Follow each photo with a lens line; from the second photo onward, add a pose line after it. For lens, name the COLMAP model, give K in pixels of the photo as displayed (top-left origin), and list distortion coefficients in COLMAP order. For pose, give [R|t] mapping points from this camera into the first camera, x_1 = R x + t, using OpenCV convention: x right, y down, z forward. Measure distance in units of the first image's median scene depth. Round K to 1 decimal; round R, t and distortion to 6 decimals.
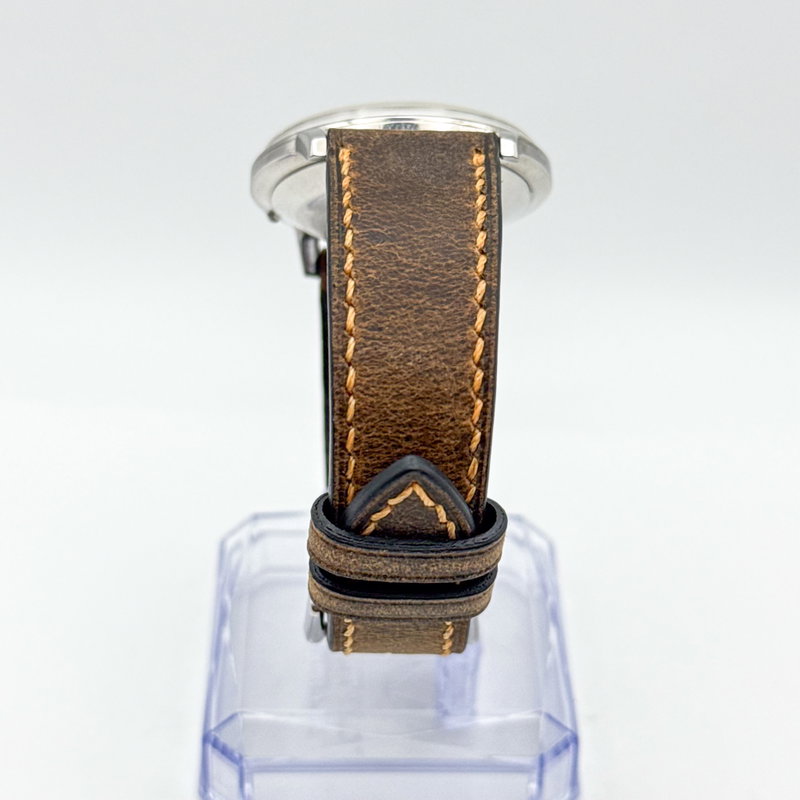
lens RADIAL K [[1895.6, 0, 400.0], [0, 1895.6, 401.0], [0, 0, 1]] dist [0.165038, 0.000000]
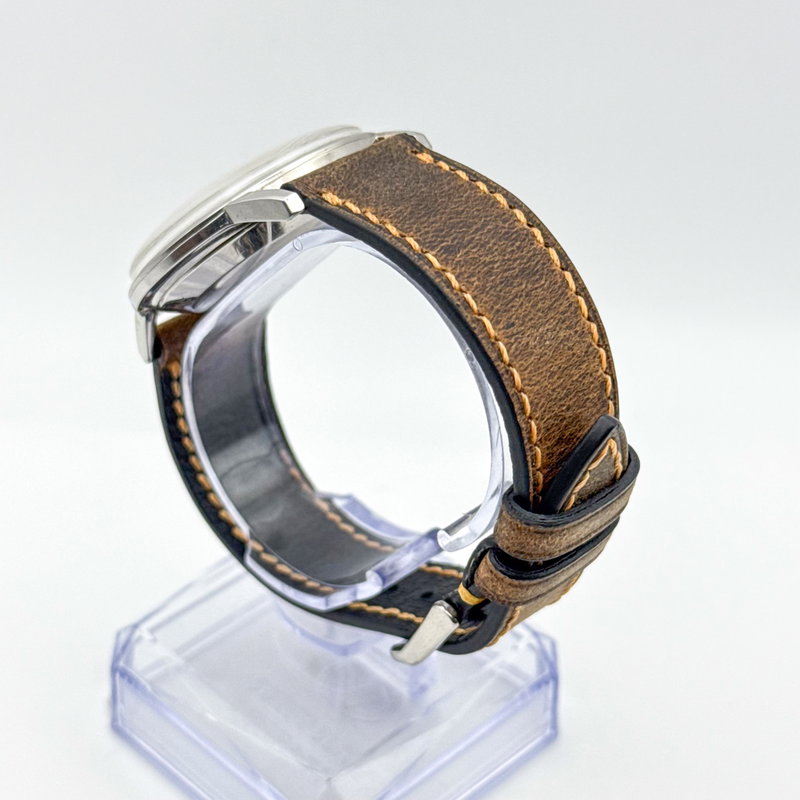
lens RADIAL K [[1895.6, 0, 400.0], [0, 1895.6, 399.1], [0, 0, 1]] dist [0.165038, 0.000000]
pose [[0.723634, -0.410925, 0.554522, -0.651995], [0.405184, 0.903348, 0.140668, -0.172843], [-0.558730, 0.122891, 0.820194, 0.178903]]
